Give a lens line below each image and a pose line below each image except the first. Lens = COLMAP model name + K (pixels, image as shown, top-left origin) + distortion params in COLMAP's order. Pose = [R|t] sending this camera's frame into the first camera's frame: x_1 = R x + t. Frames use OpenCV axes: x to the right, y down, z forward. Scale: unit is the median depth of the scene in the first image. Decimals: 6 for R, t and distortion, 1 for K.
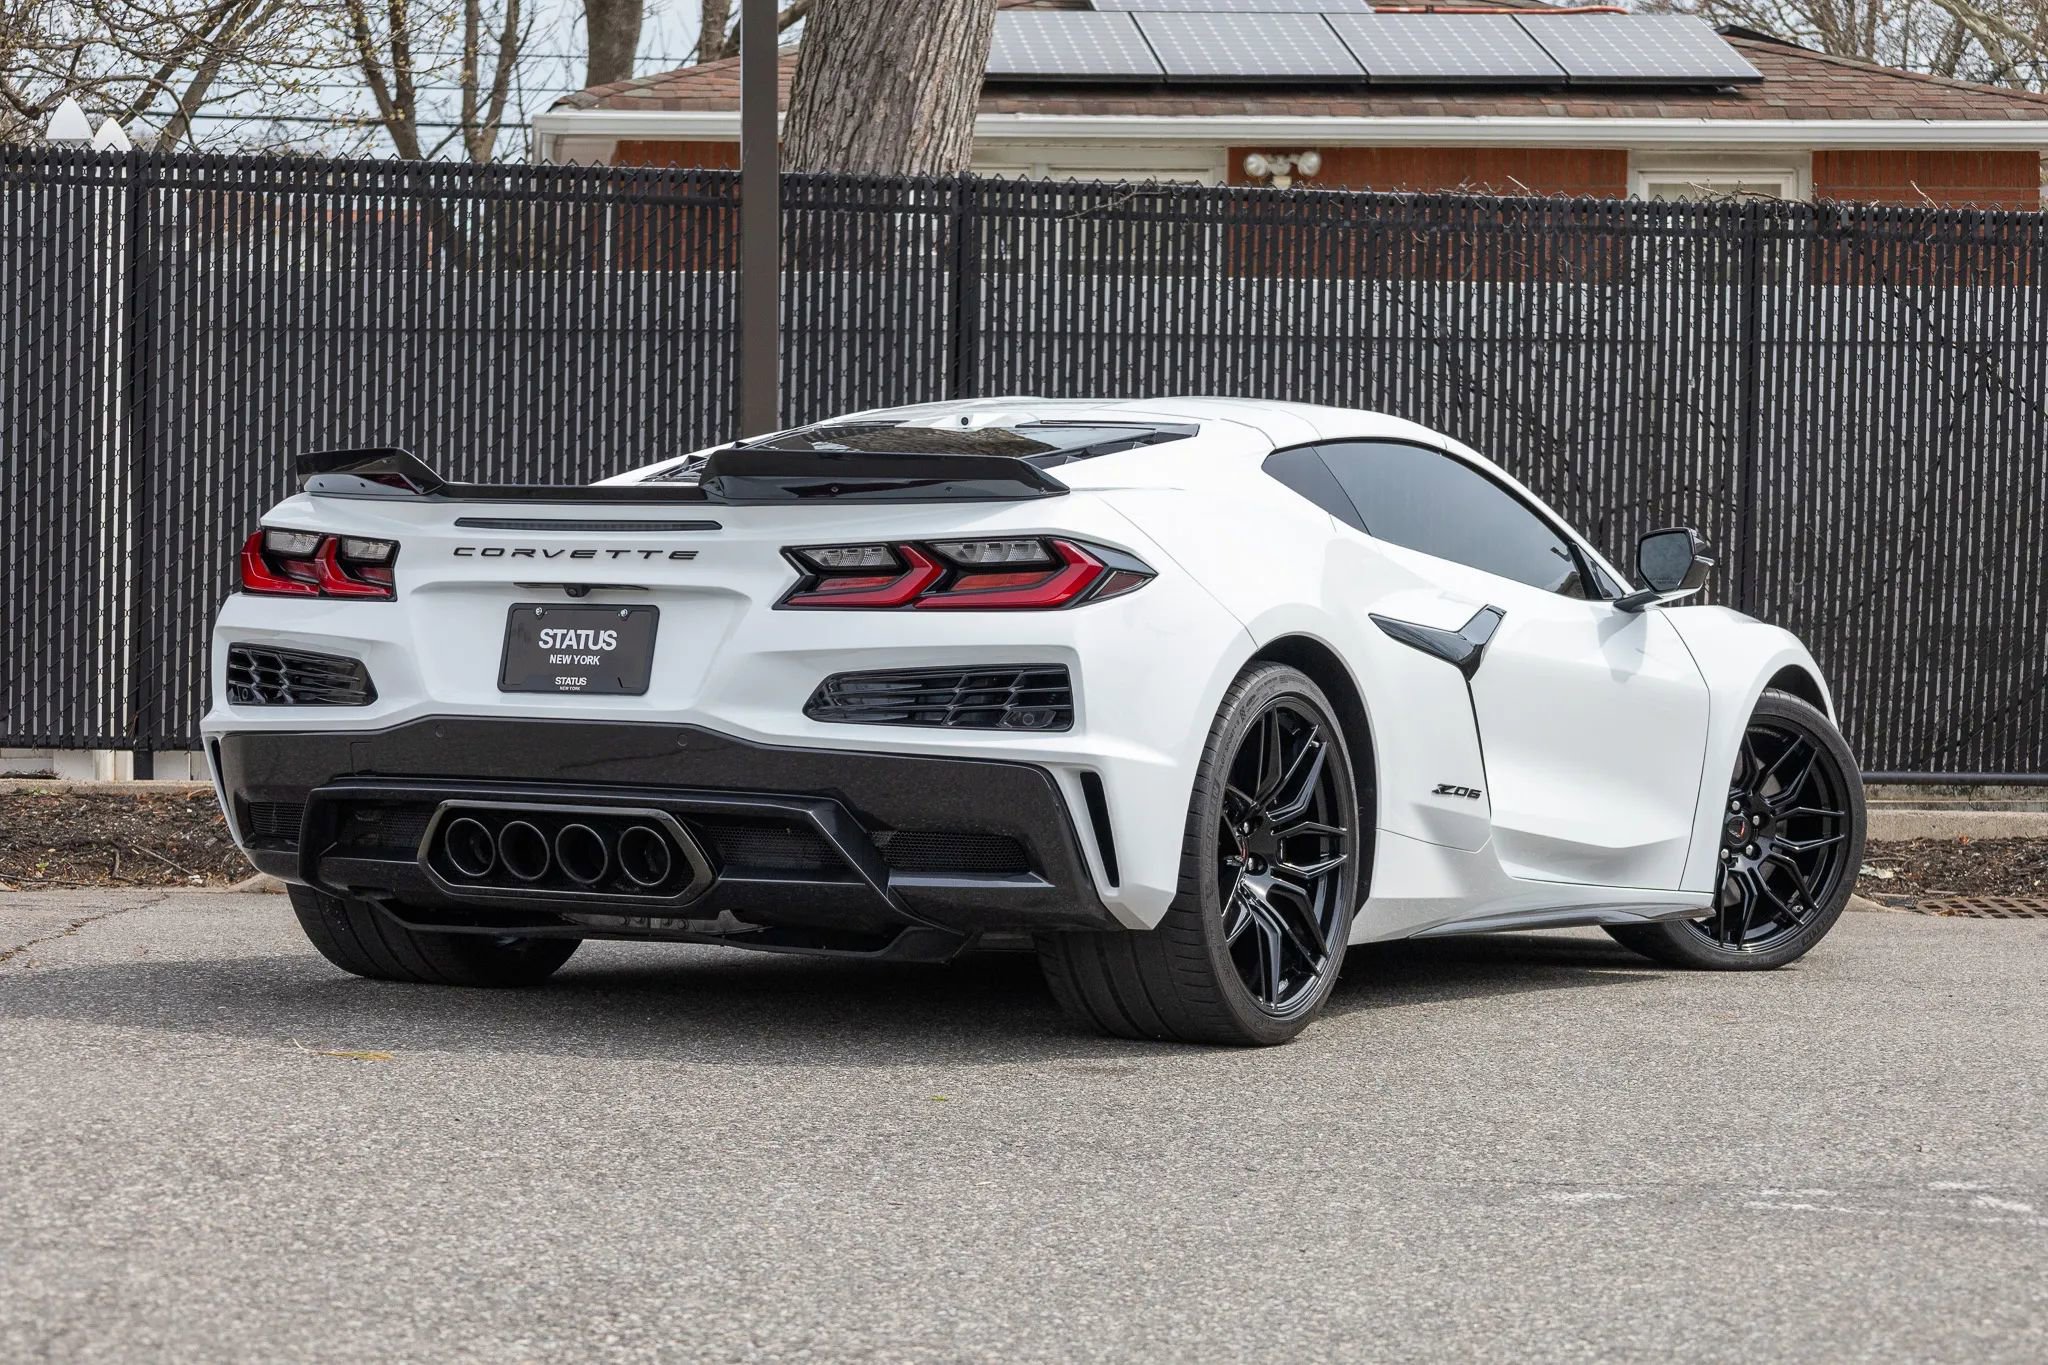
lens RADIAL K [[4837.4, 0, 1024.0], [0, 4837.4, 682.5], [0, 0, 1]] dist [-0.047464, 0.152552]
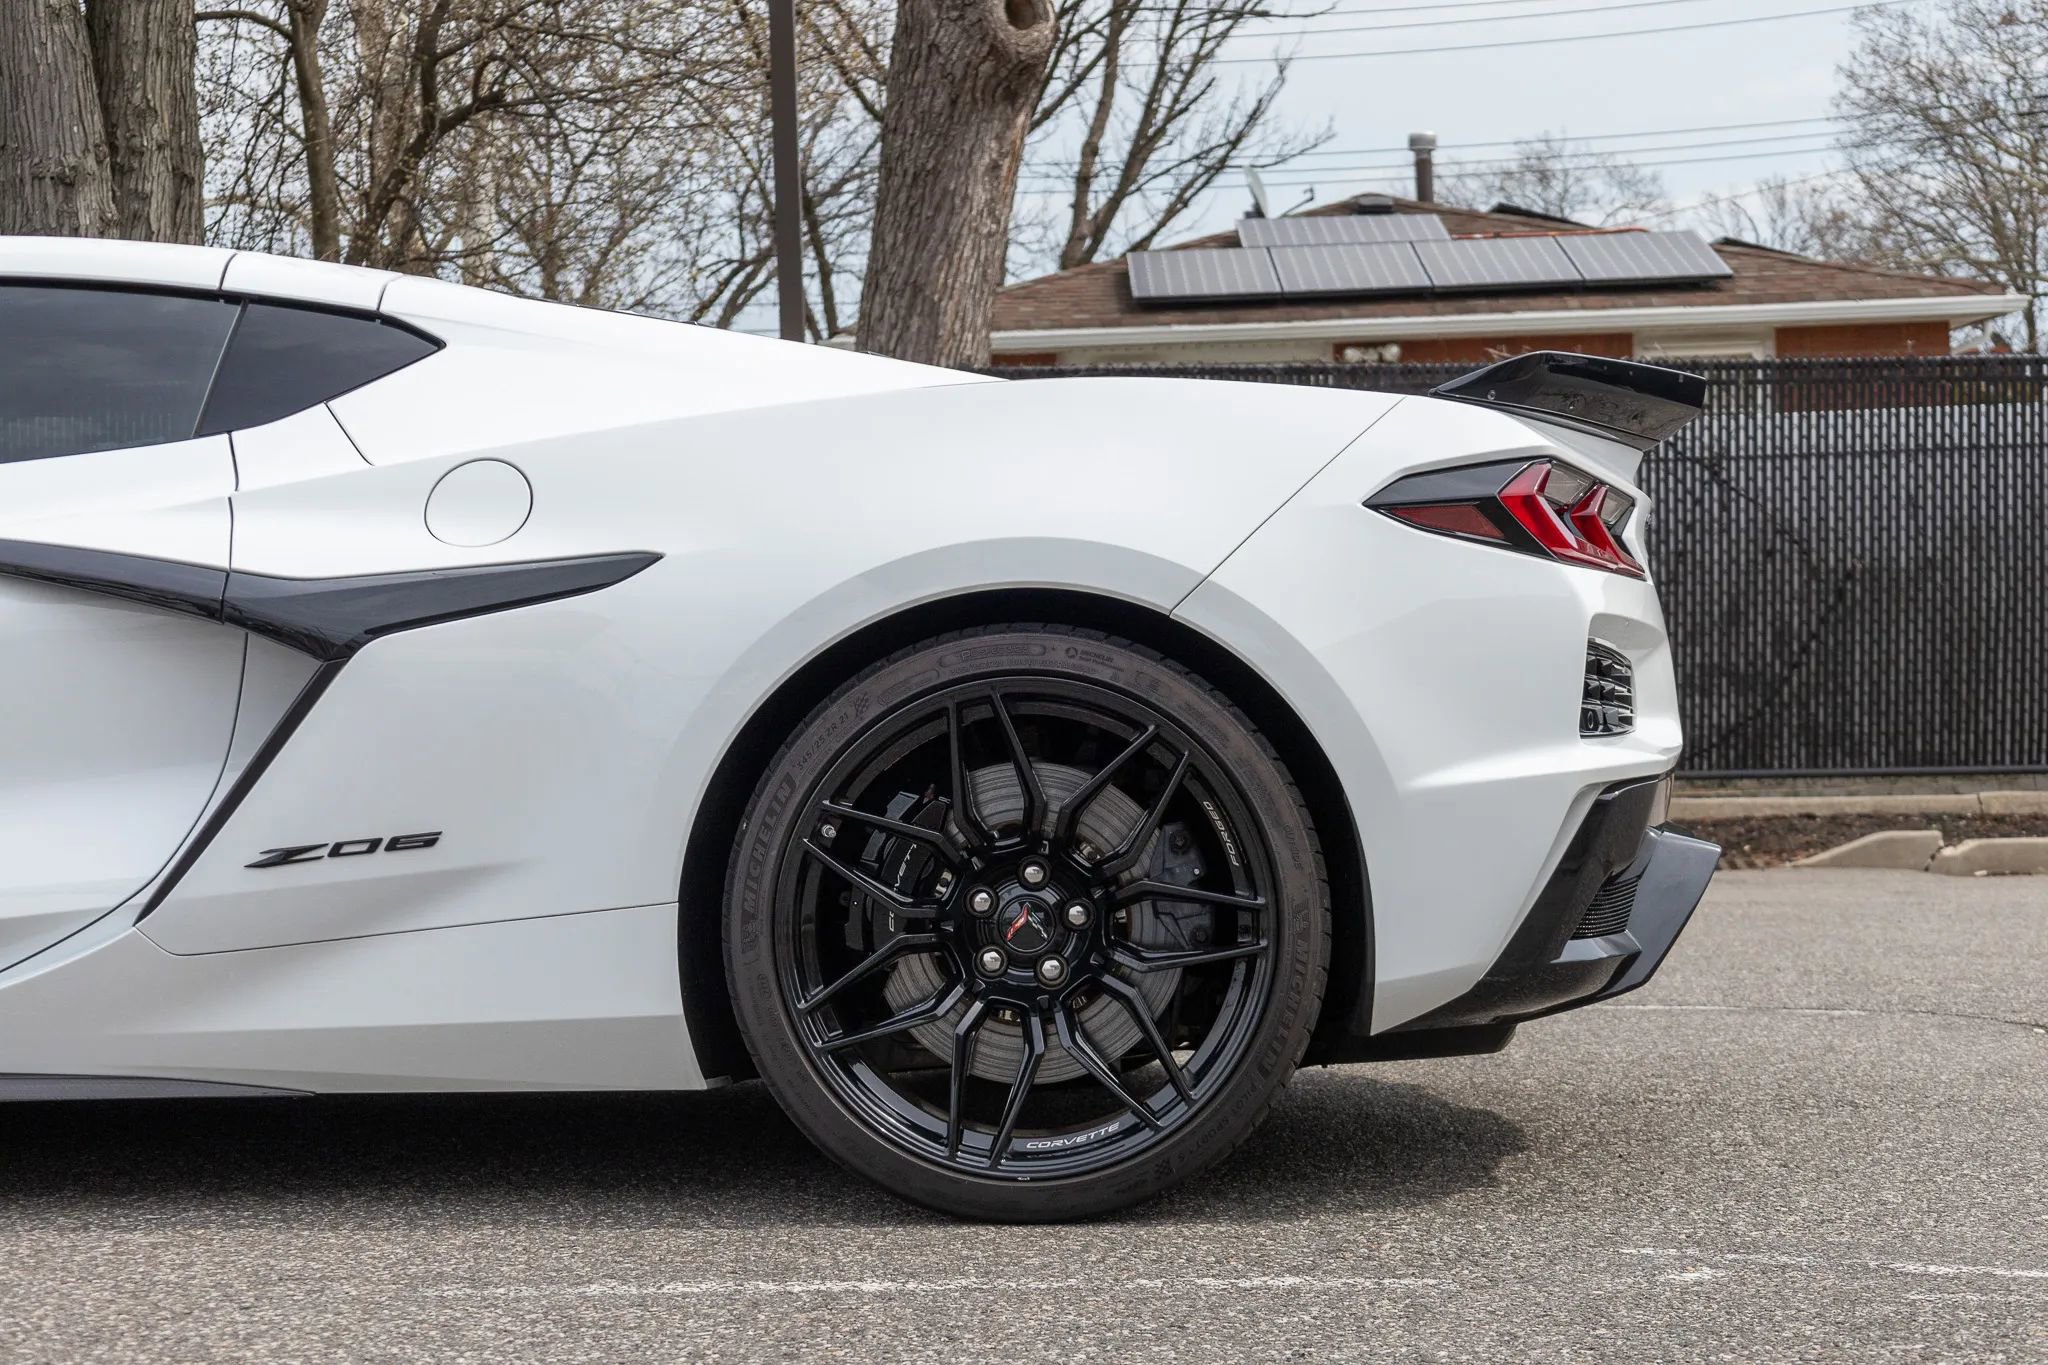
lens RADIAL K [[3680.1, 0, 1024.0], [0, 3680.1, 682.5], [0, 0, 1]] dist [-0.016680, 0.038926]
pose [[0.992933, -0.033036, -0.113987, 0.122080], [0.030205, 0.999193, -0.026472, 0.015756], [0.114770, 0.022842, 0.993129, -0.058992]]
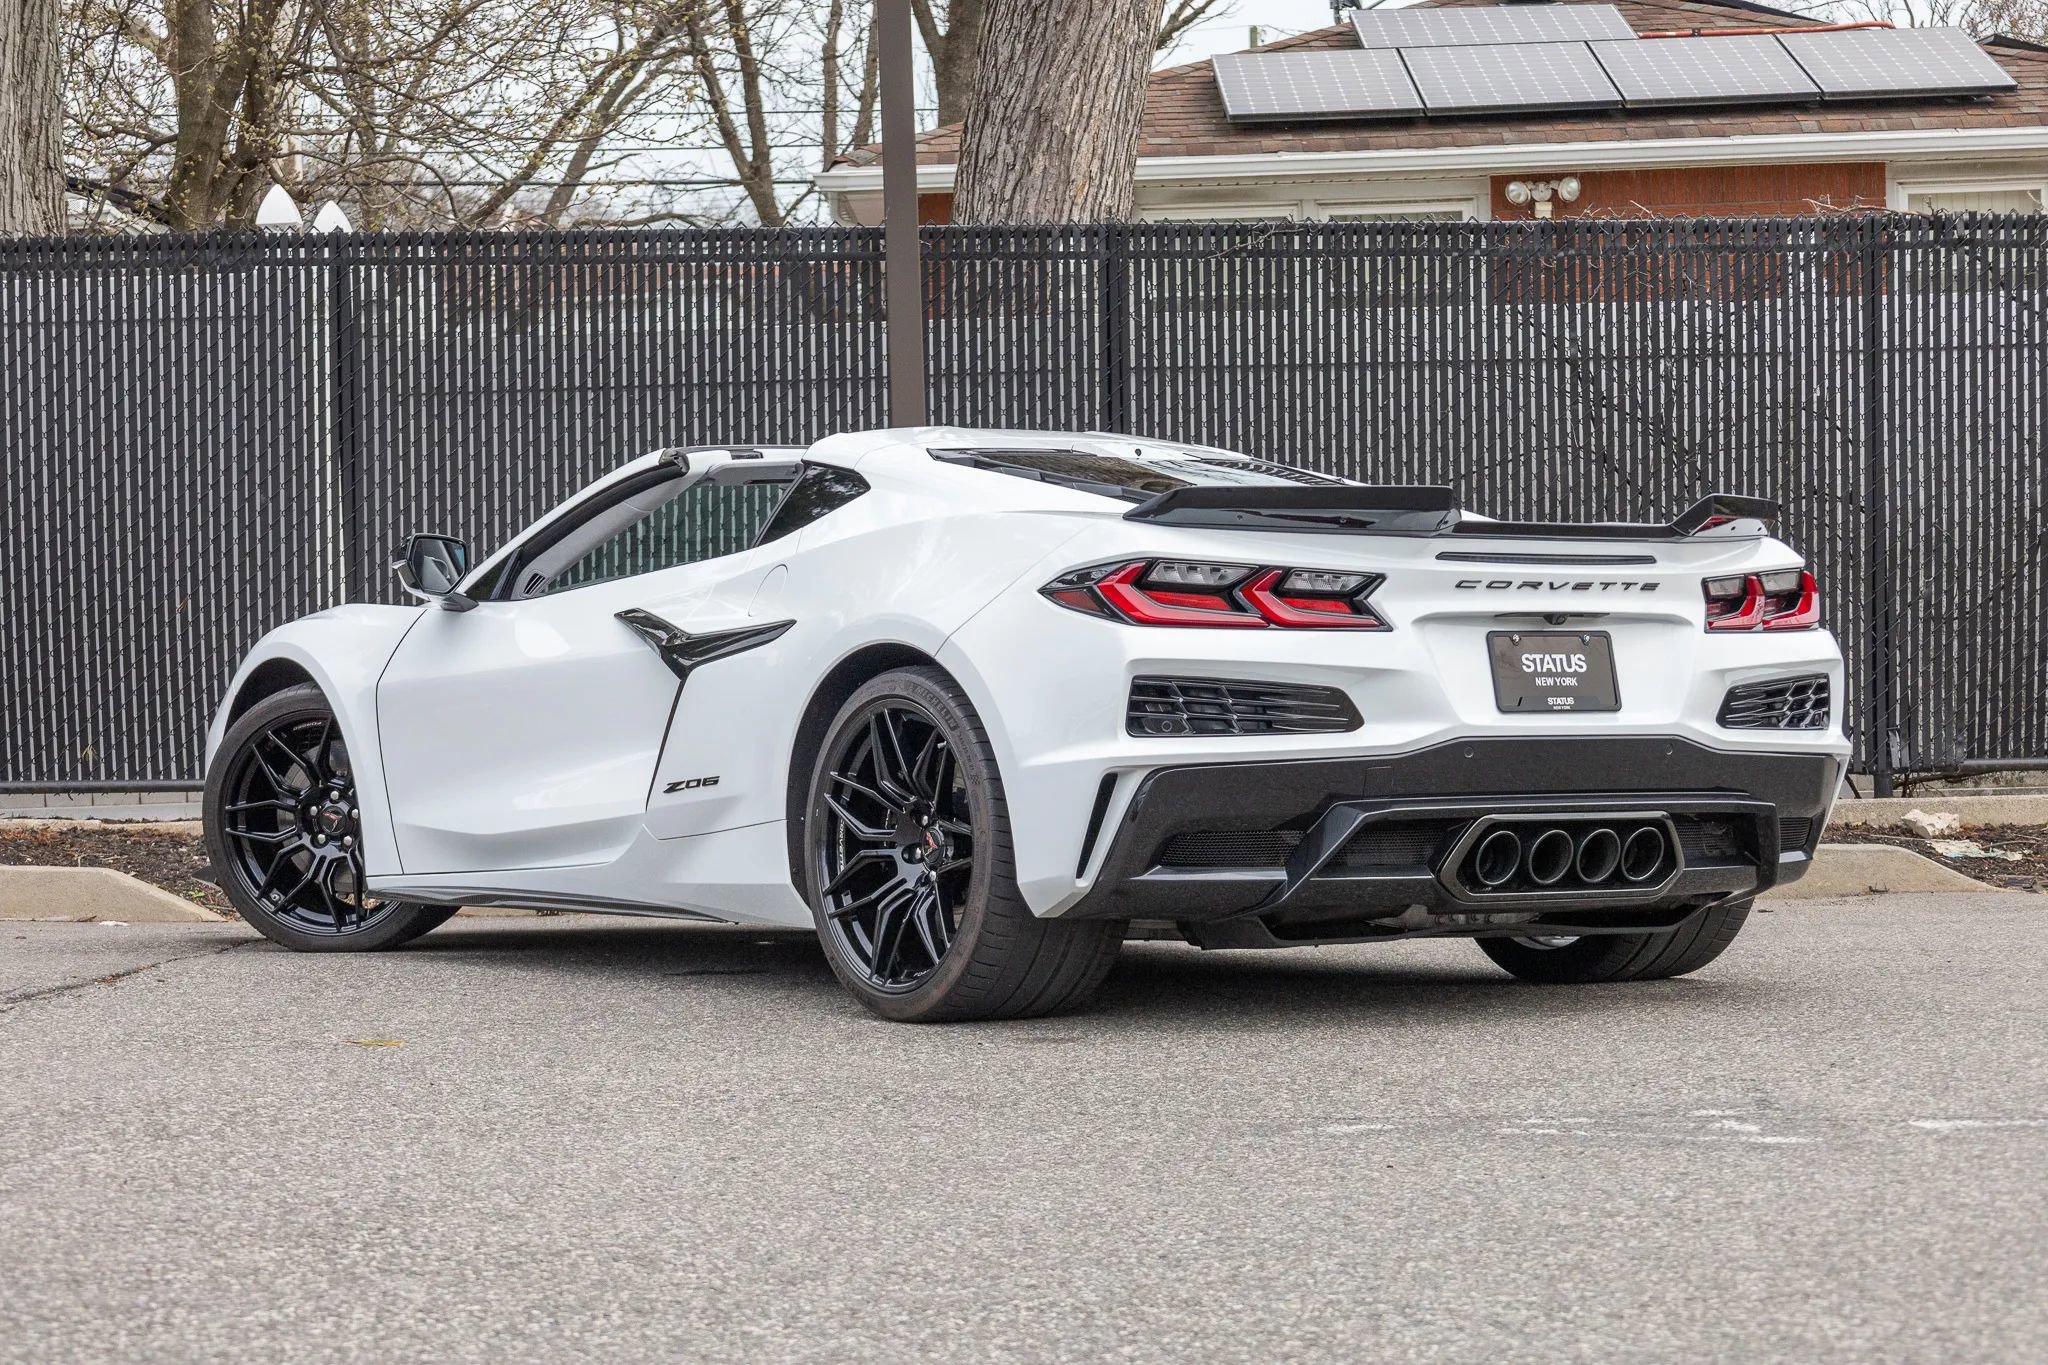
lens RADIAL K [[4837.4, 0, 1024.0], [0, 4837.4, 682.5], [0, 0, 1]] dist [-0.047464, 0.152552]
pose [[0.994990, -0.033173, -0.094311, 0.063810], [0.032471, 0.999432, -0.008967, 0.004701], [0.094555, 0.005860, 0.995502, -0.053862]]
